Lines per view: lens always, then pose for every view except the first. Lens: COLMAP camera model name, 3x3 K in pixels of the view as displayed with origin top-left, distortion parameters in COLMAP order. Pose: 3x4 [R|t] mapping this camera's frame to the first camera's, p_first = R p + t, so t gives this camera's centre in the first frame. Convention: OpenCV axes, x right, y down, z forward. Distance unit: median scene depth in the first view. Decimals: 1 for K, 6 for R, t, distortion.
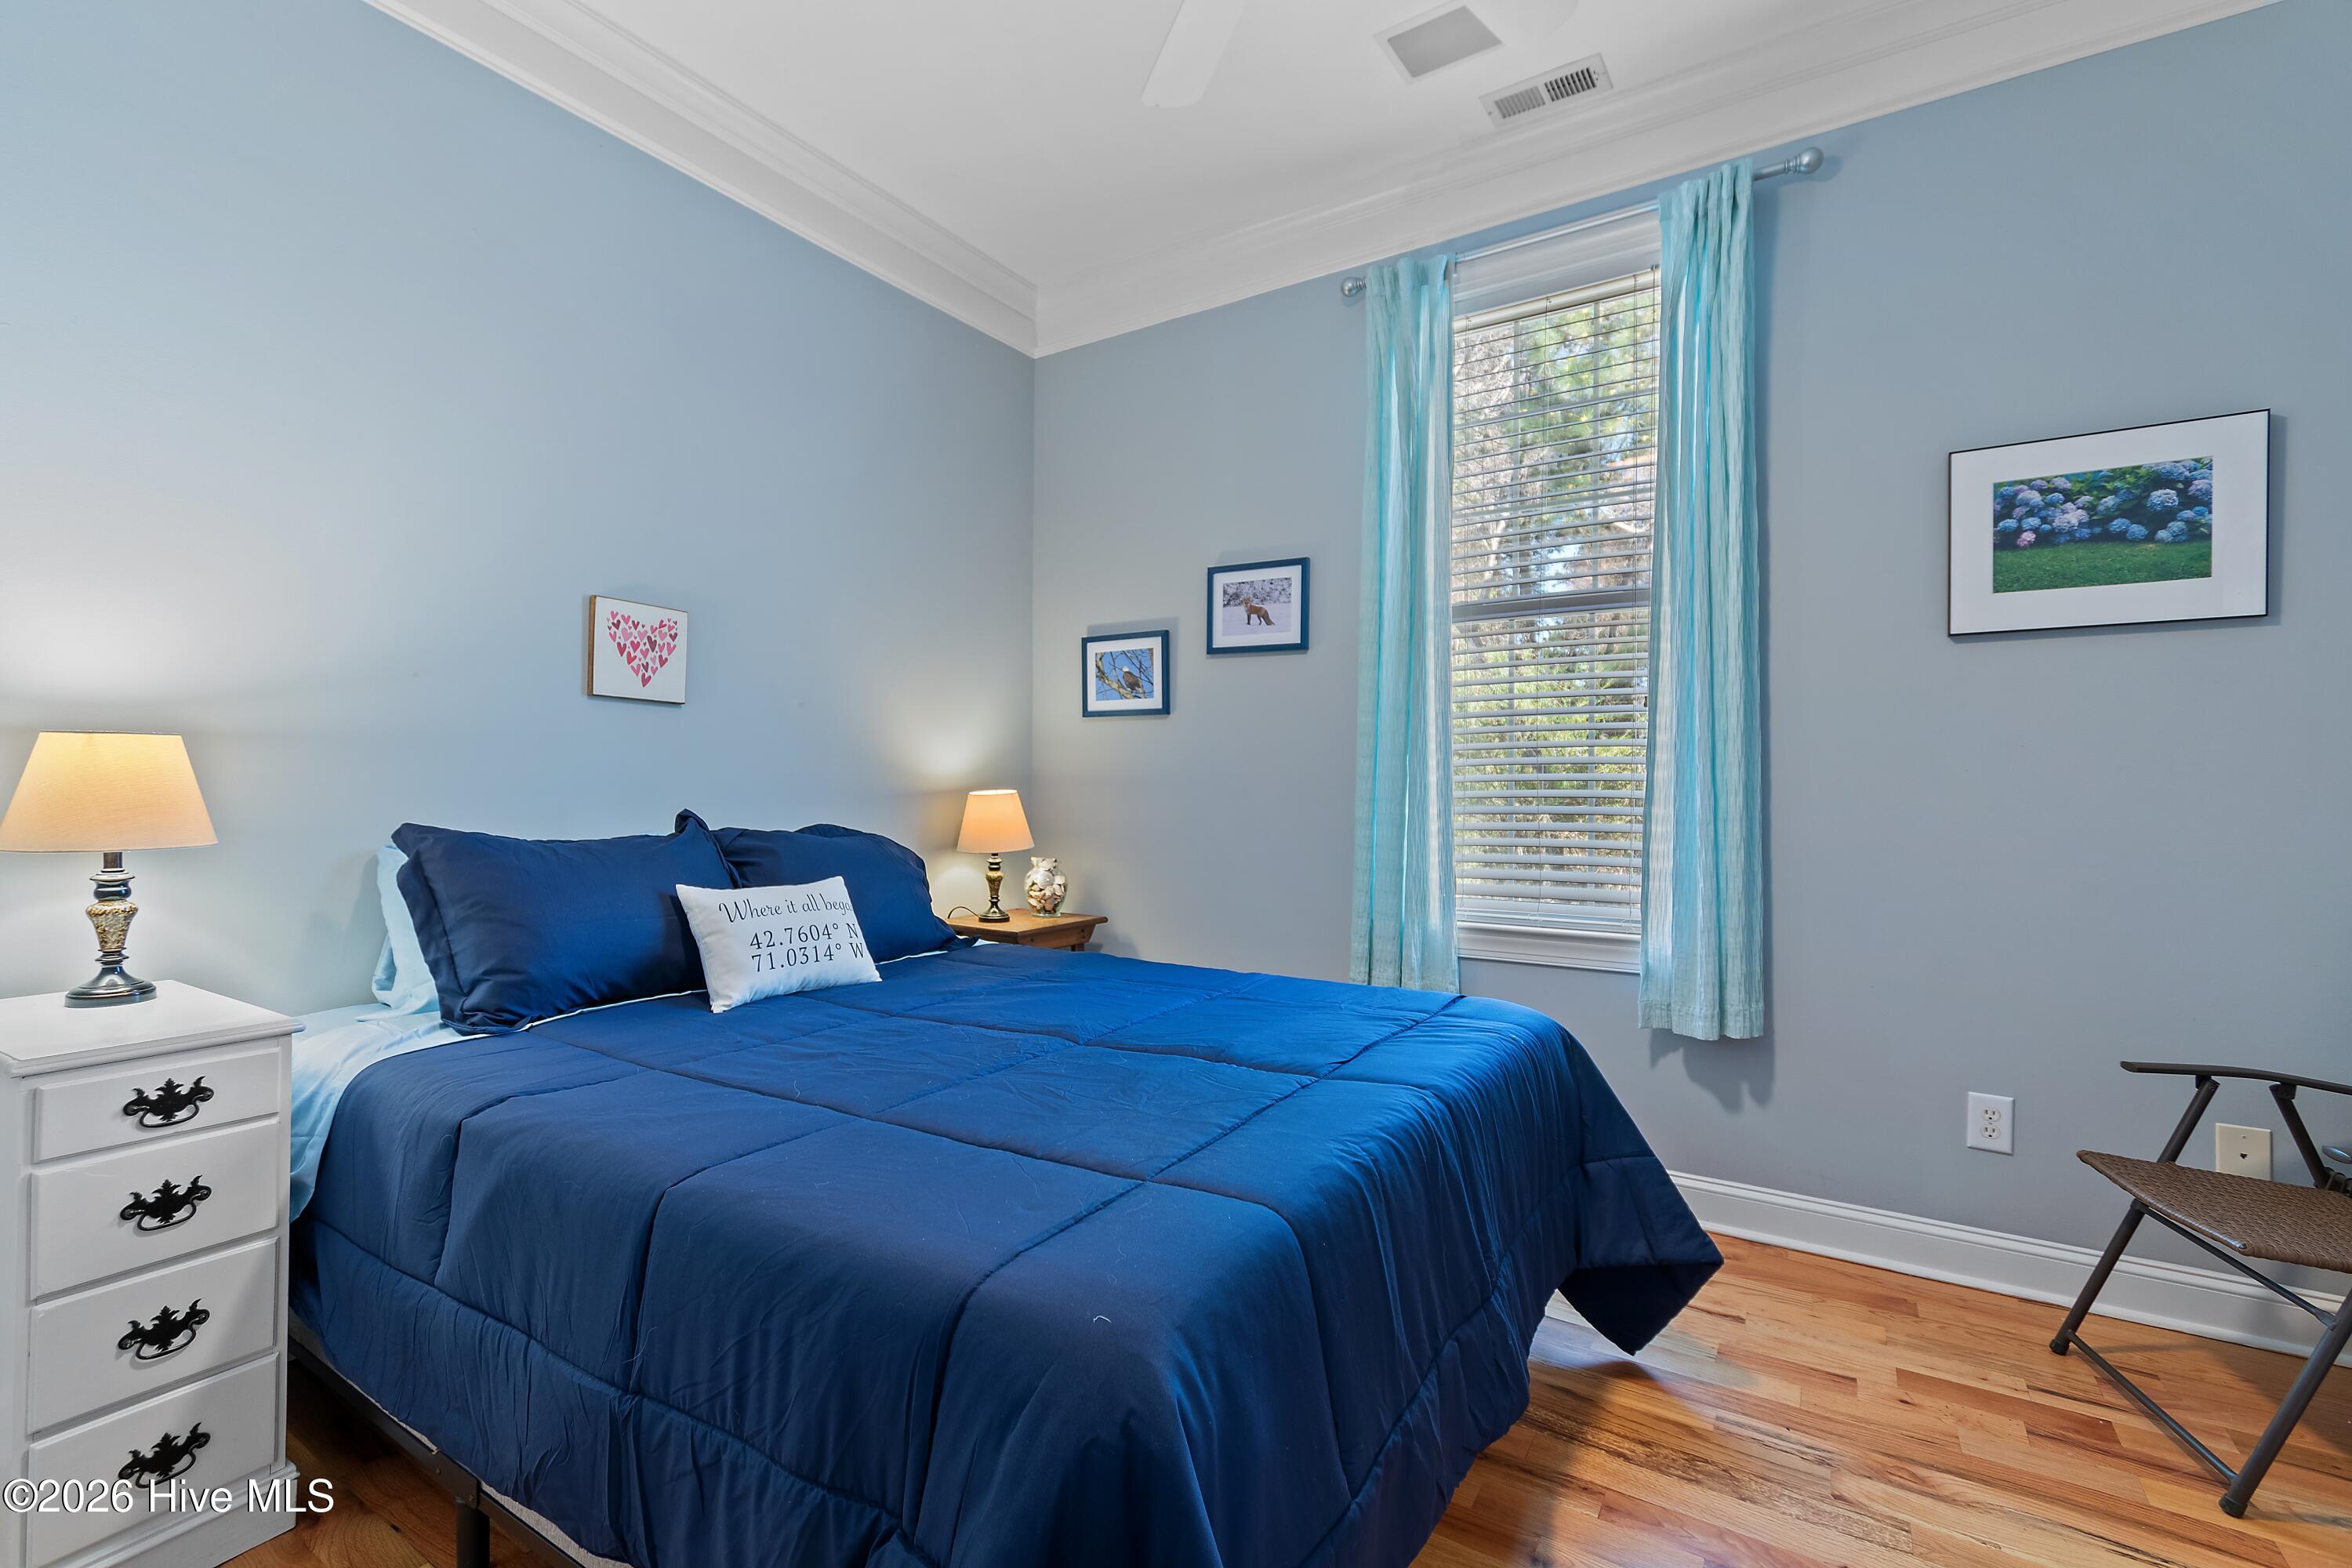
lens RADIAL K [[1033.5, 0, 1170.0], [0, 1033.5, 786.2], [0, 0, 1]] dist [0.003400, -0.000793]
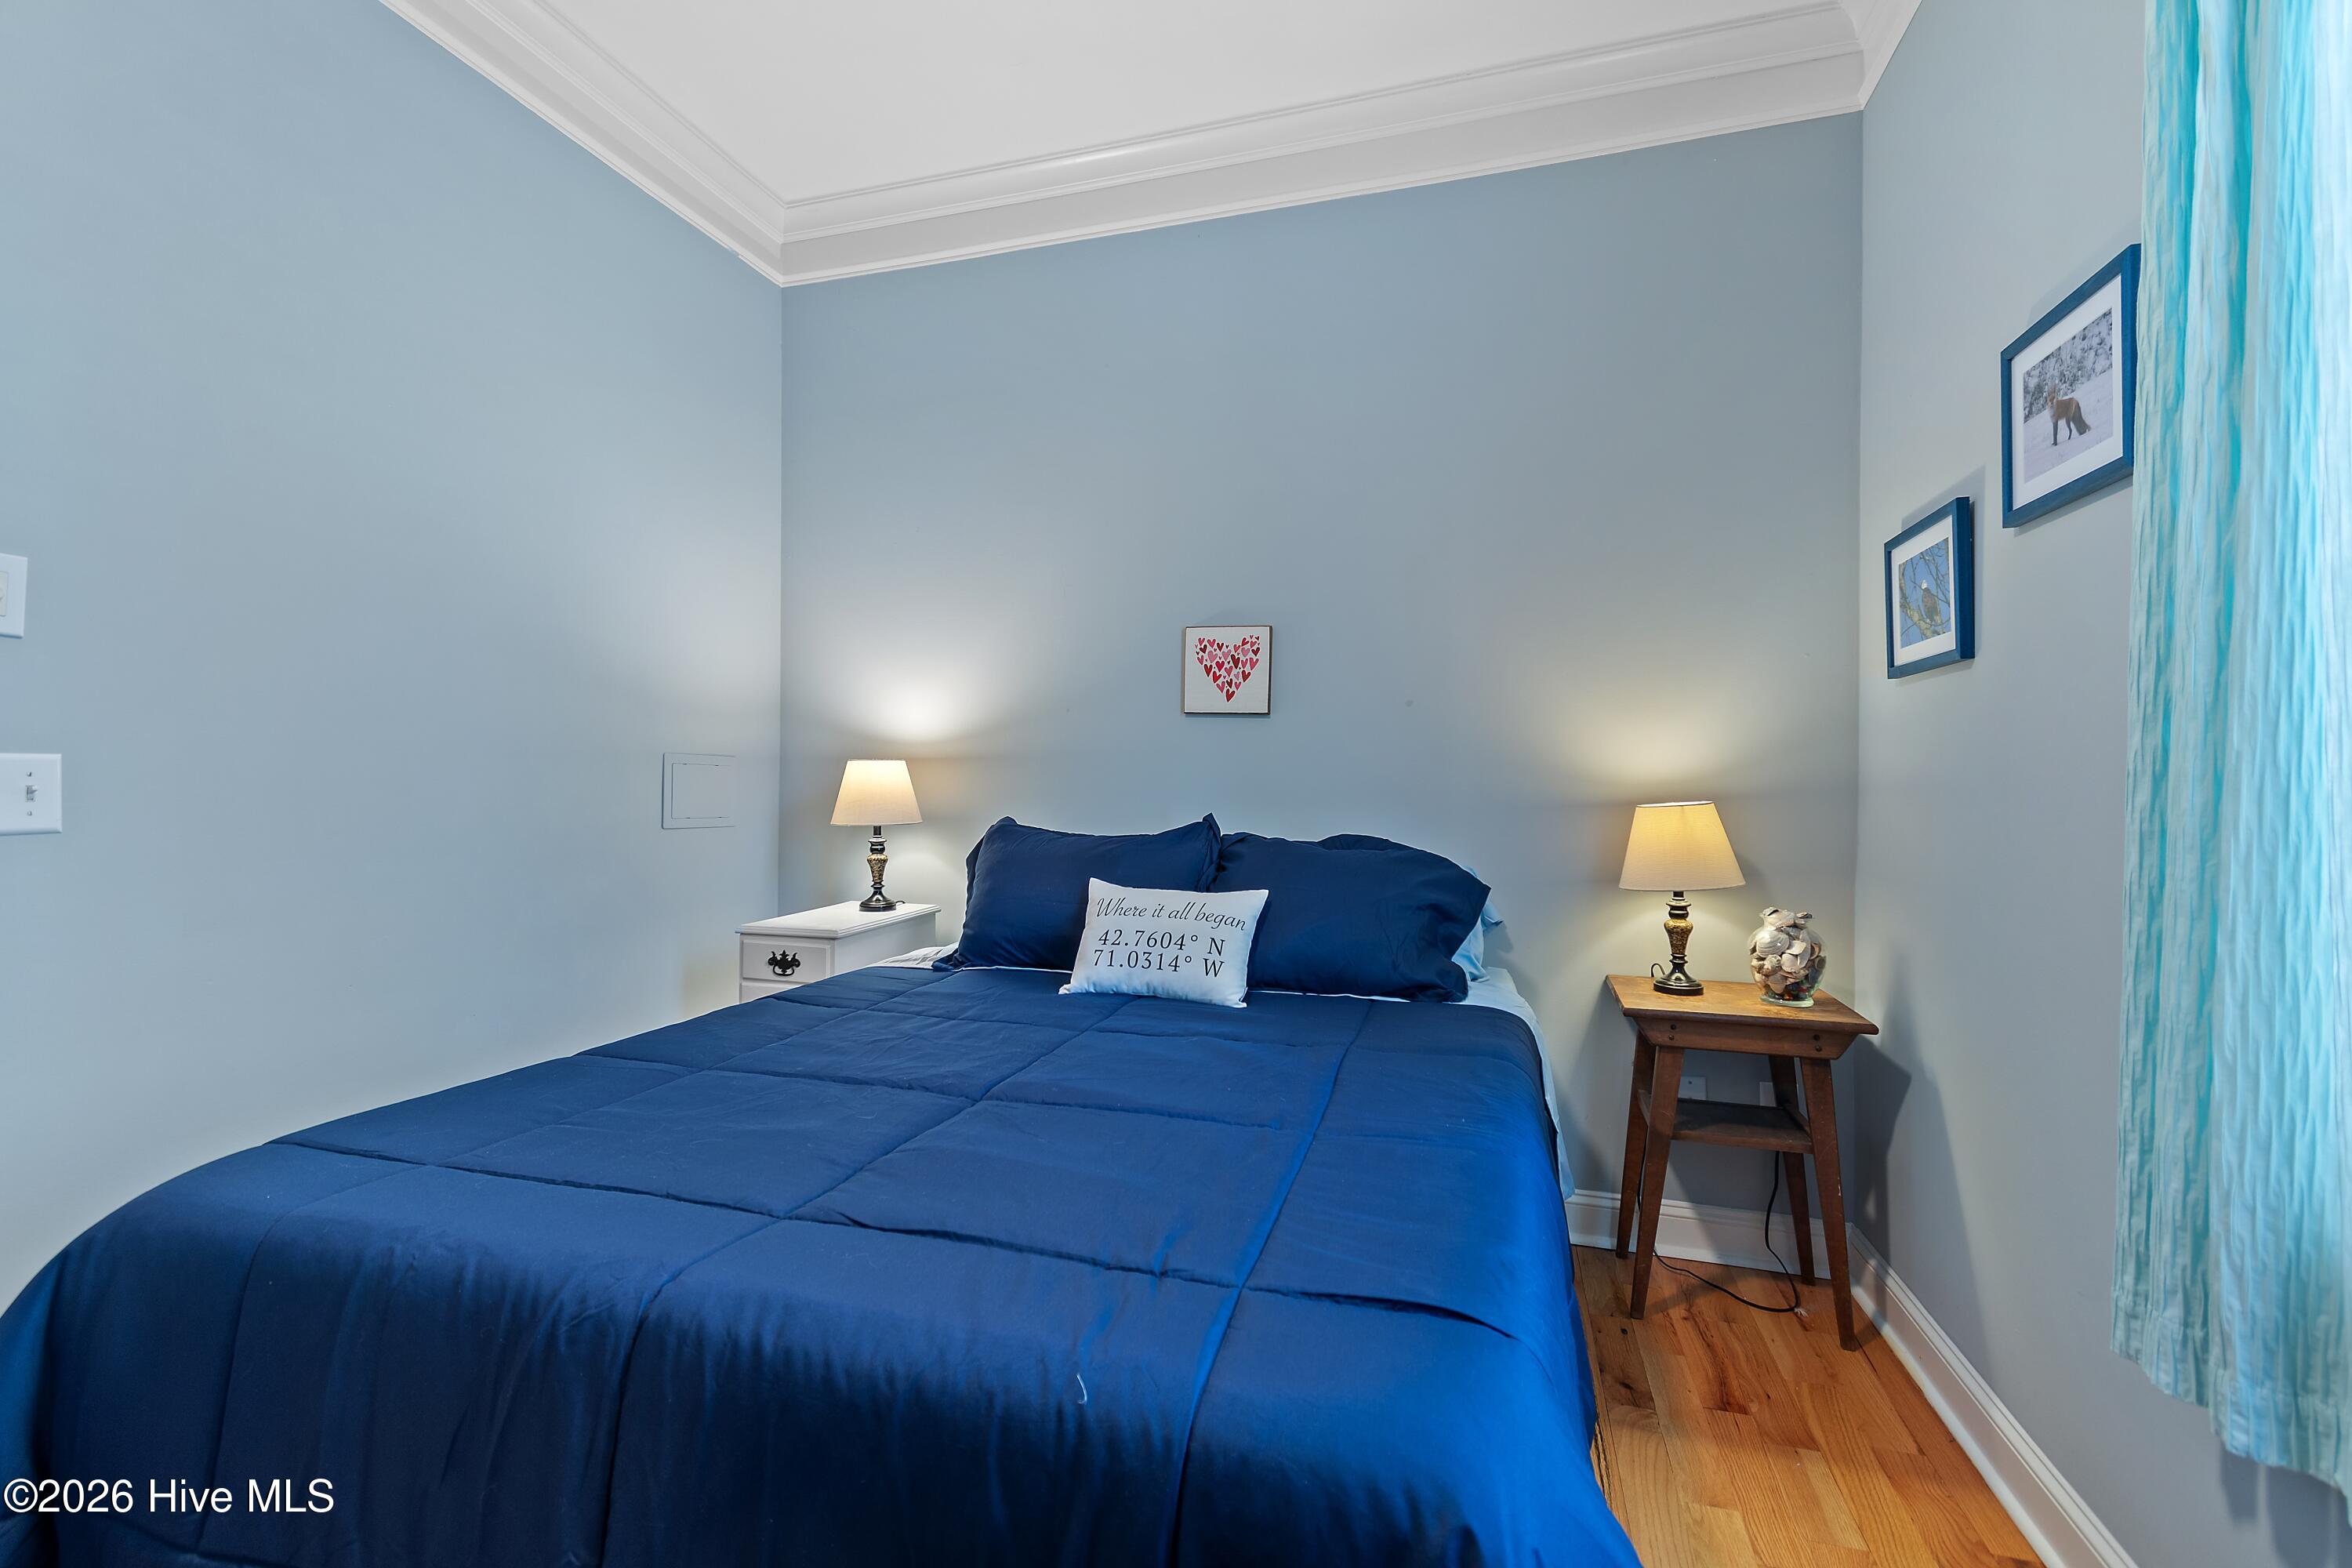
lens RADIAL K [[1033.5, 0, 1170.0], [0, 1033.5, 786.2], [0, 0, 1]] dist [0.003400, -0.000793]
pose [[0.261695, 0.000661, -0.965150, 0.600954], [-0.003994, 0.999992, -0.000398, -0.005648], [0.965142, 0.003959, 0.261696, 0.728118]]
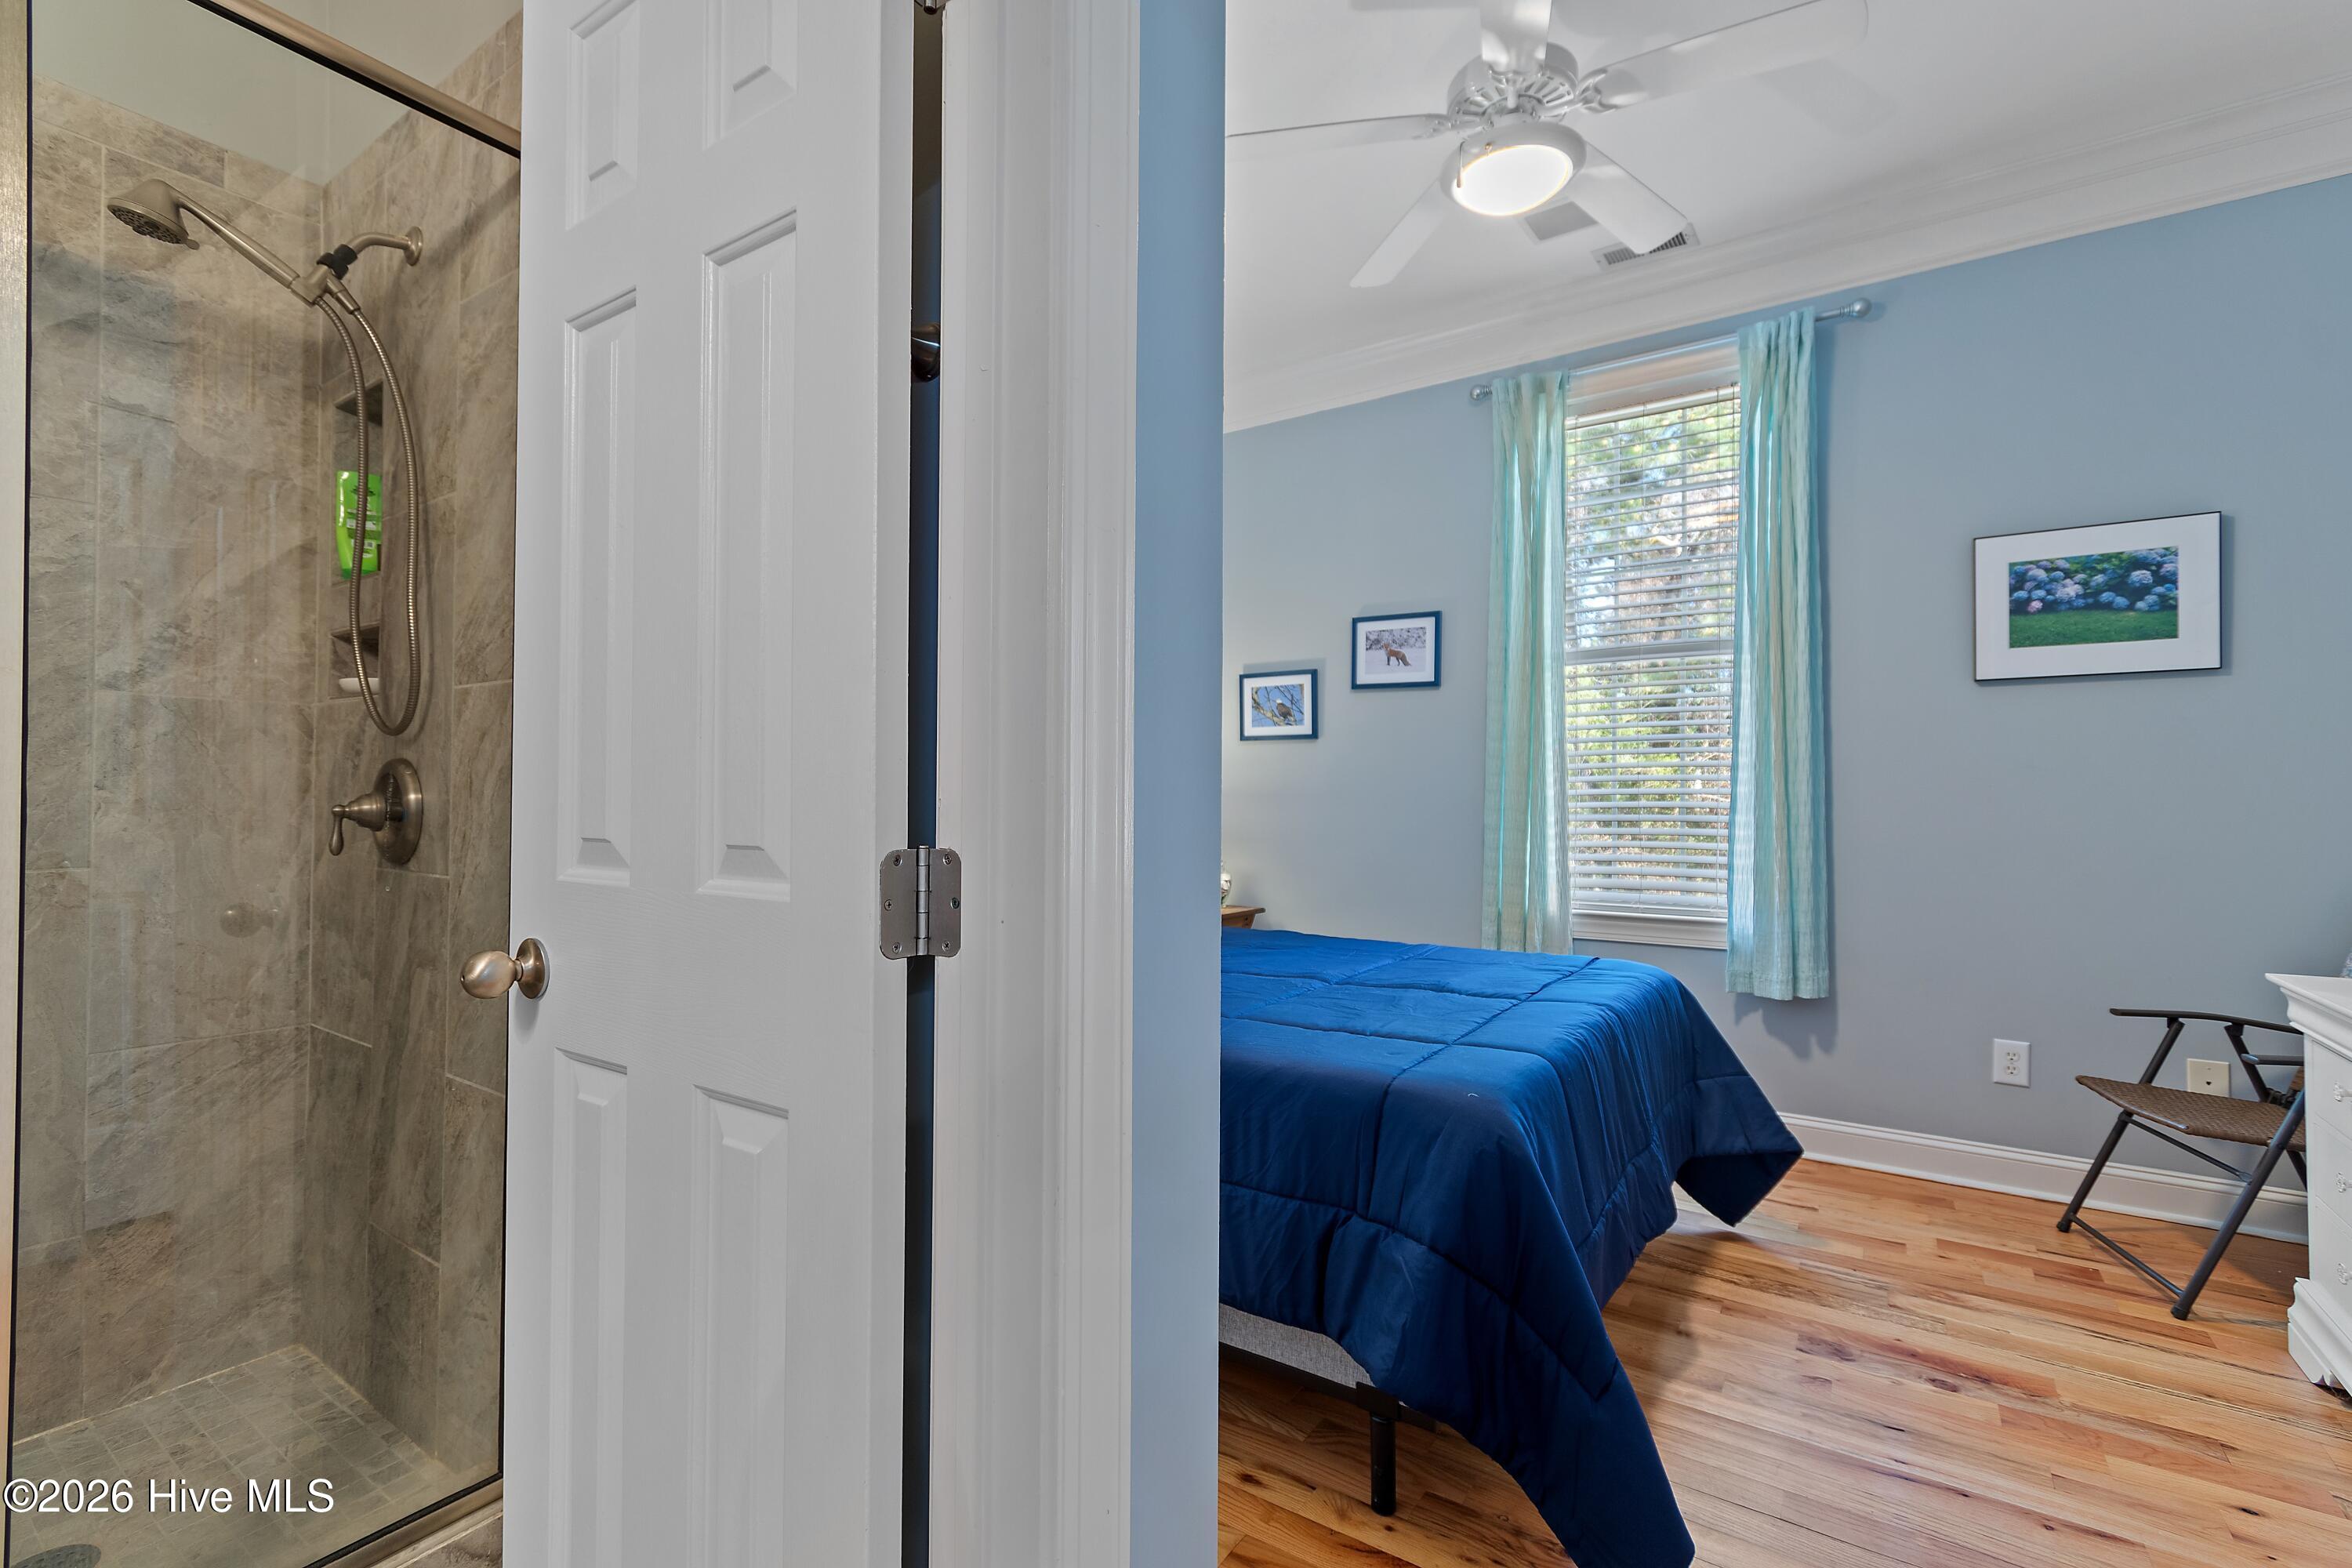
lens RADIAL K [[1033.5, 0, 1170.0], [0, 1033.5, 786.2], [0, 0, 1]] dist [0.003400, -0.000793]
pose [[0.999508, -0.000602, -0.031359, -0.204710], [0.000212, 0.999923, -0.012442, 0.000506], [0.031364, 0.012429, 0.999431, -0.312977]]
